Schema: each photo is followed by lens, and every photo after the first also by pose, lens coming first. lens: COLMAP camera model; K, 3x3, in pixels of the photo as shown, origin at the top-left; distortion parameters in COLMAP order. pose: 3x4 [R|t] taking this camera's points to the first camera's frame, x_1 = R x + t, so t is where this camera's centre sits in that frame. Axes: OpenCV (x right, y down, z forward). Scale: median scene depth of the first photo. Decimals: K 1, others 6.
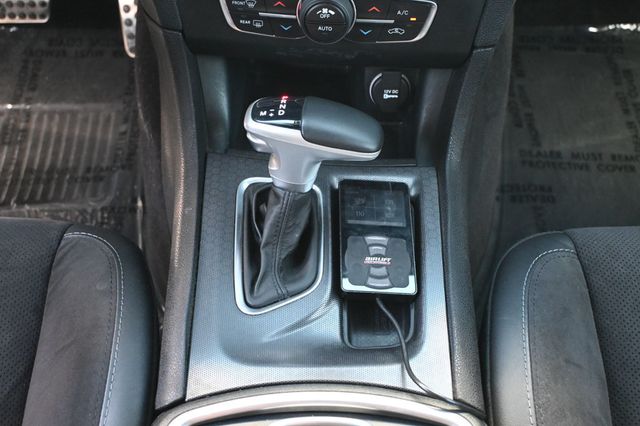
lens RADIAL K [[902.7, 0, 320.4], [0, 902.7, 212.1], [0, 0, 1]] dist [-0.024716, 0.000000]
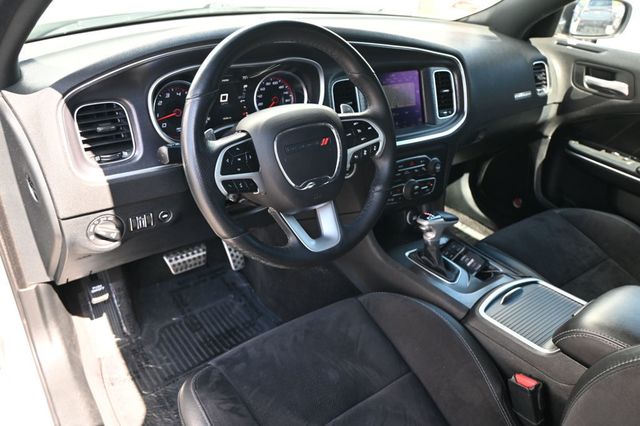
lens RADIAL K [[476.8, 0, 319.0], [0, 476.8, 211.8], [0, 0, 1]] dist [0.008275, -0.008341]
pose [[0.803781, -0.256790, 0.536652, -1.088593], [0.420983, 0.882881, -0.208073, 0.044145], [-0.420369, 0.393167, 0.817747, -0.131628]]
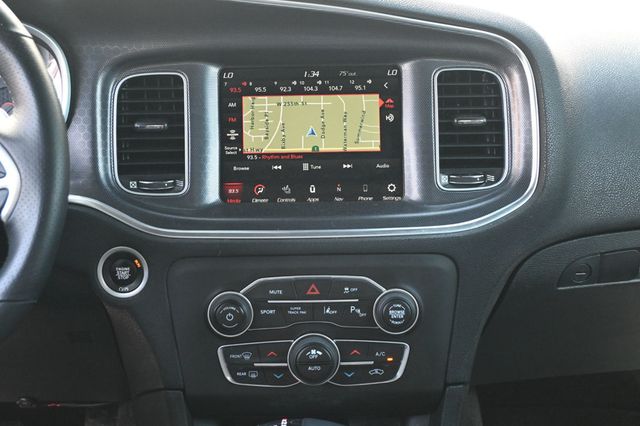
lens RADIAL K [[1092.1, 0, 319.6], [0, 1092.1, 213.0], [0, 0, 1]] dist [0.043858, 0.000000]
pose [[0.995721, -0.049432, 0.078080, -0.083547], [0.084050, 0.835637, -0.542814, 0.370260], [-0.038414, 0.547054, 0.836216, -0.252053]]
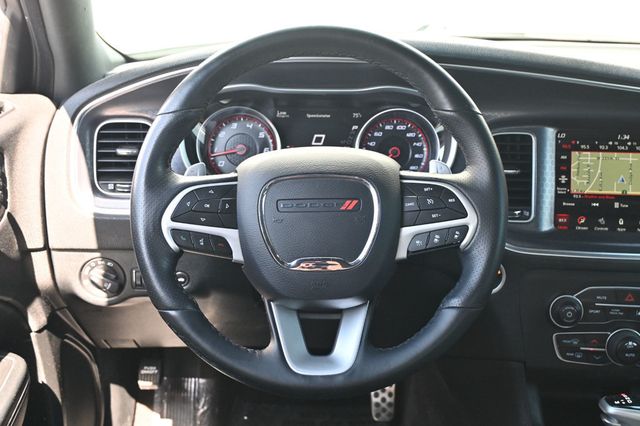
lens RADIAL K [[740.3, 0, 318.0], [0, 740.3, 214.6], [0, 0, 1]] dist [-0.010240, 0.000000]
pose [[0.999957, -0.004195, 0.008289, -0.529685], [0.007849, 0.858810, -0.512235, 0.232149], [-0.004970, 0.512278, 0.858805, -0.215370]]
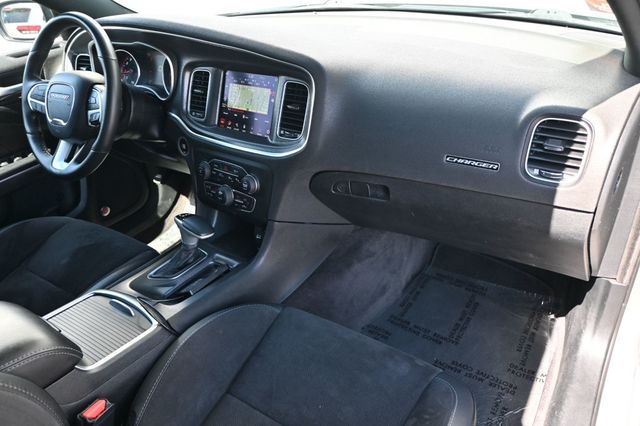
lens RADIAL K [[476.8, 0, 317.2], [0, 476.8, 210.1], [0, 0, 1]] dist [0.008275, -0.008341]
pose [[0.821742, 0.208022, -0.530535, 1.040255], [-0.380518, 0.893327, -0.239109, 0.072575], [0.424201, 0.398364, 0.813240, -0.085148]]
